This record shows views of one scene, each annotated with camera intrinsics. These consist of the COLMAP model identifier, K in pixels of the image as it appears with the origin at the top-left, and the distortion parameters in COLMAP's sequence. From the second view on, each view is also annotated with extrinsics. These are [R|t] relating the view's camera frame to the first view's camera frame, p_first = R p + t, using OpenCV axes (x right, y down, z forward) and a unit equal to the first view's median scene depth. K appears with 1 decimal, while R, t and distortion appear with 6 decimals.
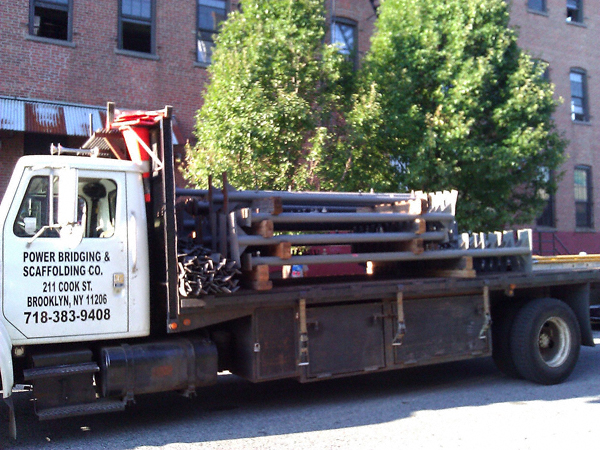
lens RADIAL K [[2675.5, 0, 300.0], [0, 2675.5, 225.0], [0, 0, 1]] dist [0.066974, 12.530021]
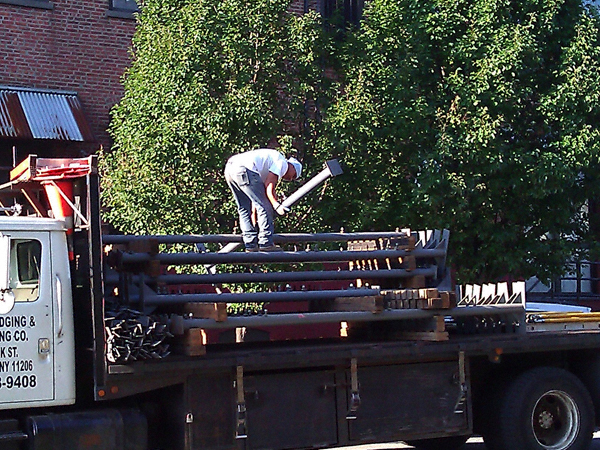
lens RADIAL K [[2675.5, 0, 300.0], [0, 2675.5, 225.0], [0, 0, 1]] dist [0.066974, 12.530021]
pose [[0.999661, -0.000841, 0.026031, -0.002816], [0.001475, 0.999702, -0.024352, 0.002392], [-0.026003, 0.024382, 0.999364, 0.105293]]
